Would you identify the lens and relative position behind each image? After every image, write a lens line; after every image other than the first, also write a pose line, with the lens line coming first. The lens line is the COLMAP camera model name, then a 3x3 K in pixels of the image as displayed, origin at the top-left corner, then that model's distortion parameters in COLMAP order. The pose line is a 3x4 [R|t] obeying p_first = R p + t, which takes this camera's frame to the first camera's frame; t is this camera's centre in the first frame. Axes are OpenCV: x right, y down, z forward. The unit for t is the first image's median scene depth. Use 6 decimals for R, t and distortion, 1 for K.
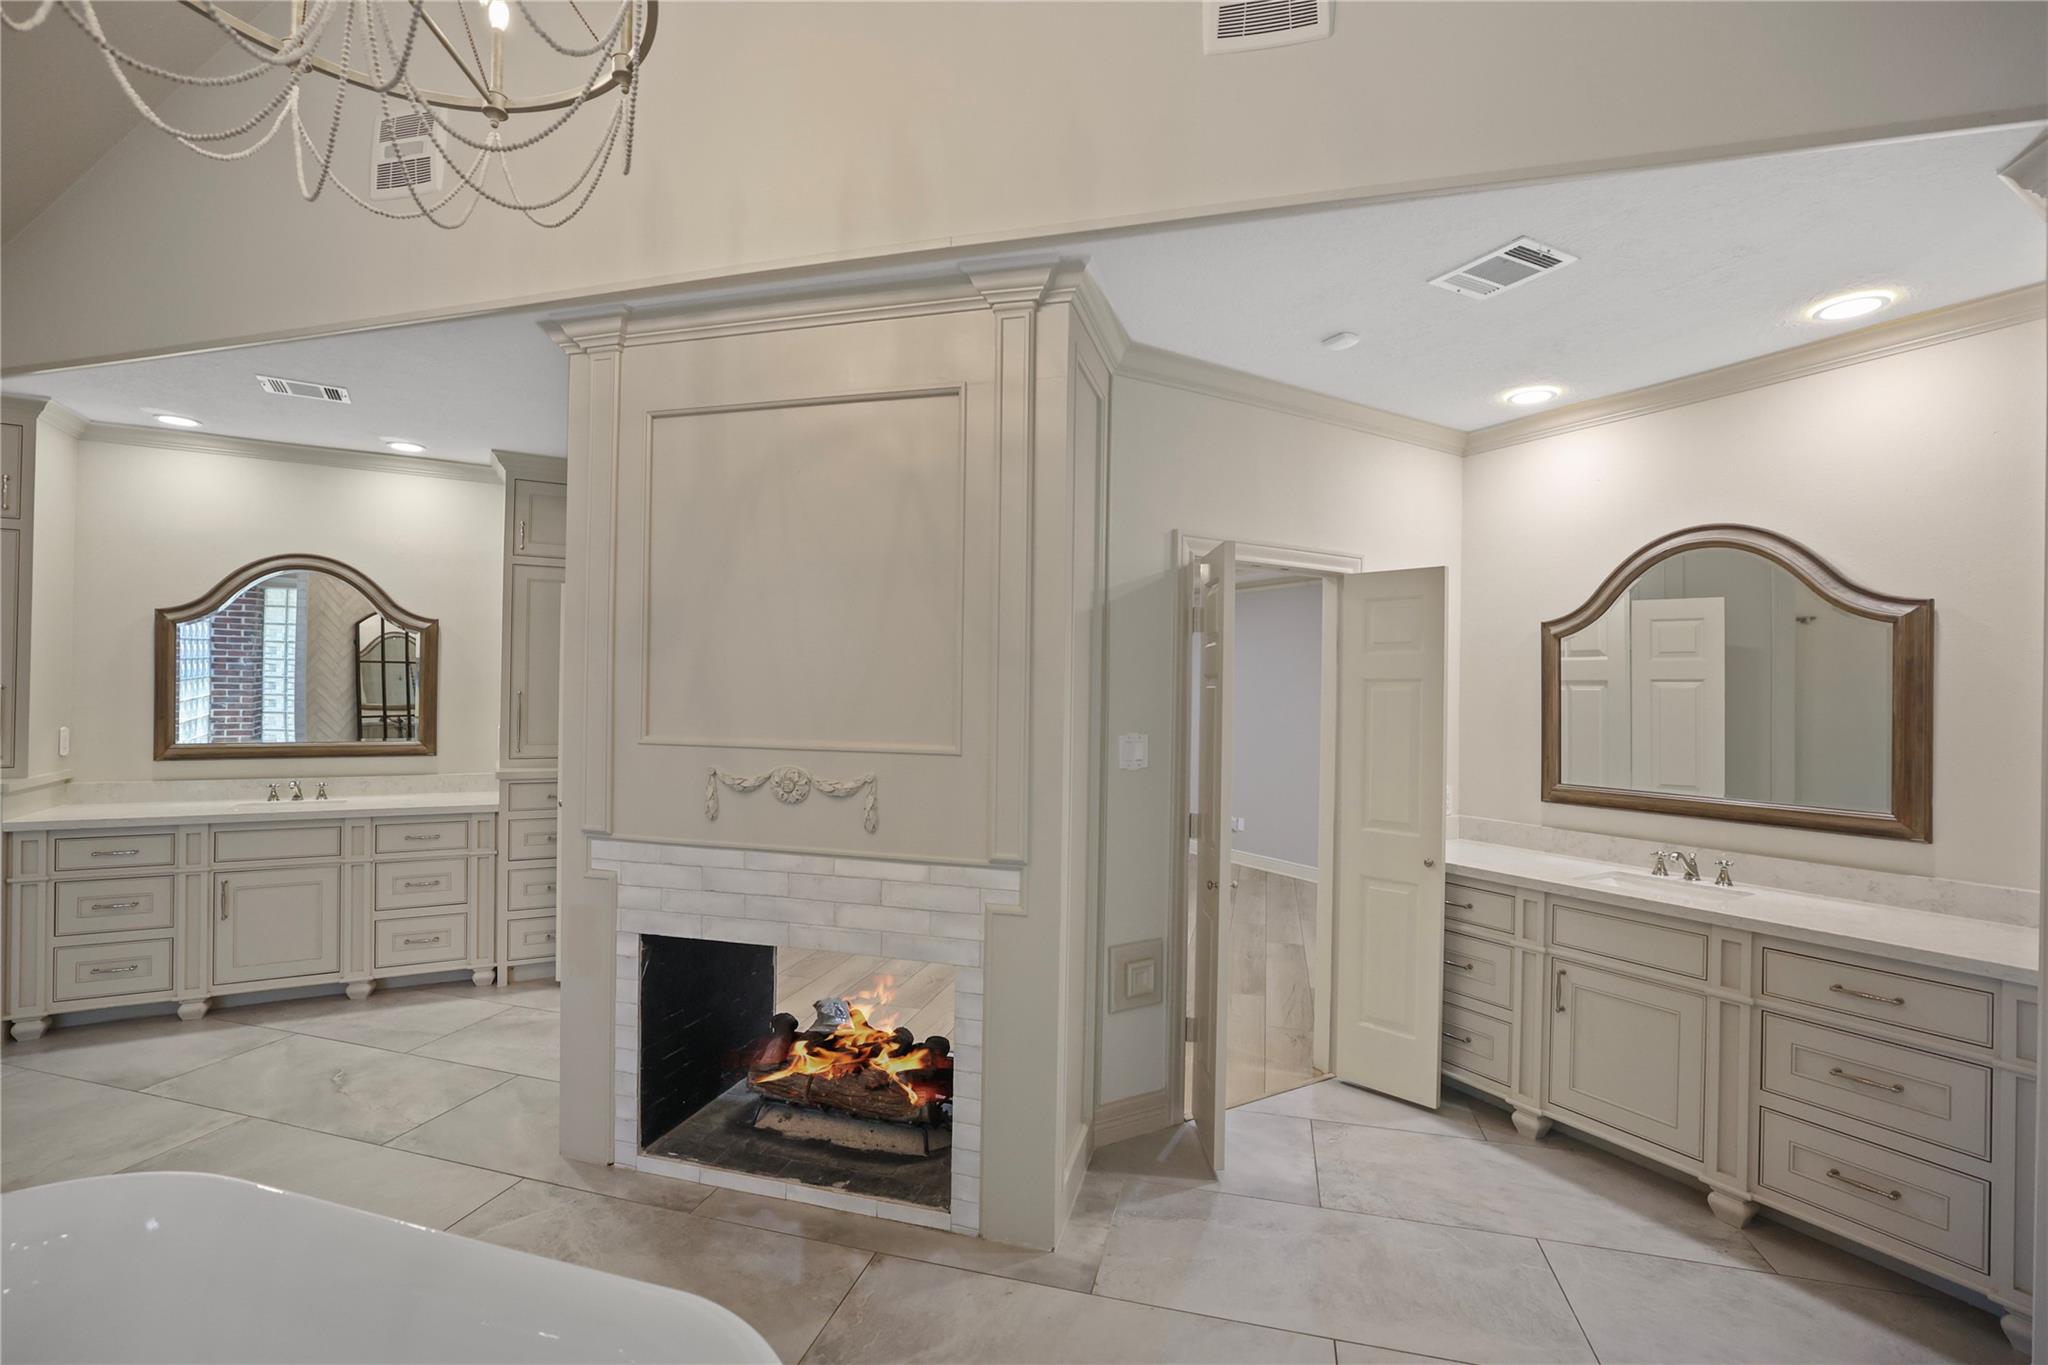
lens RADIAL K [[910.6, 0, 1022.7], [0, 910.6, 676.9], [0, 0, 1]] dist [-0.028470, 0.003807]
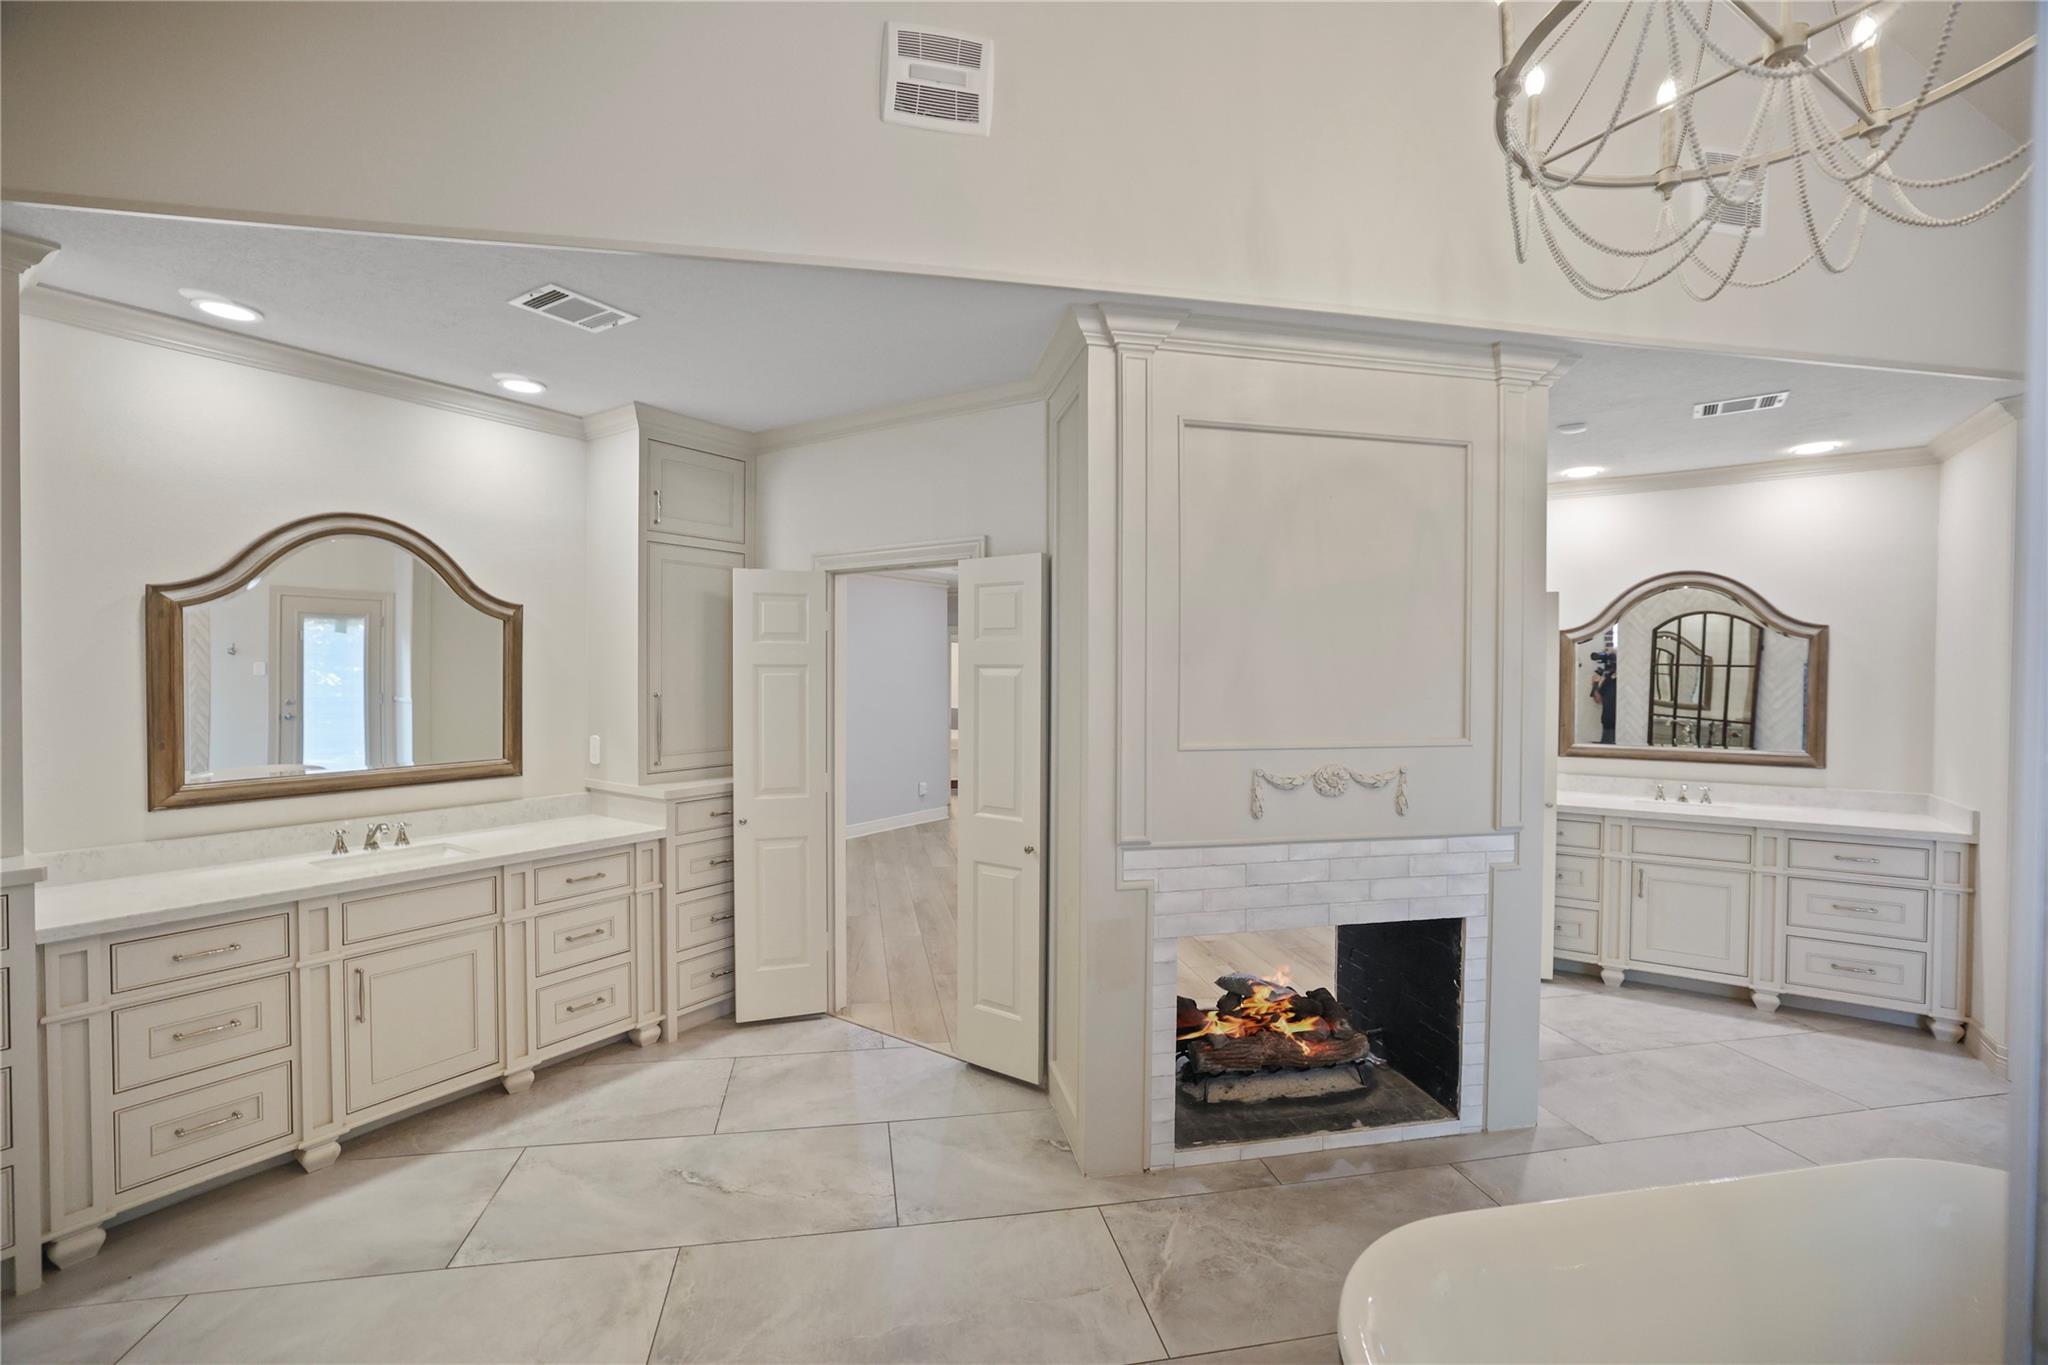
lens RADIAL K [[862.4, 0, 1021.6], [0, 862.4, 674.7], [0, 0, 1]] dist [-0.030396, 0.004441]
pose [[0.897021, -0.012980, 0.441797, -0.786386], [0.002372, 0.999696, 0.024555, -0.026531], [-0.441981, -0.020979, 0.896779, 0.172027]]
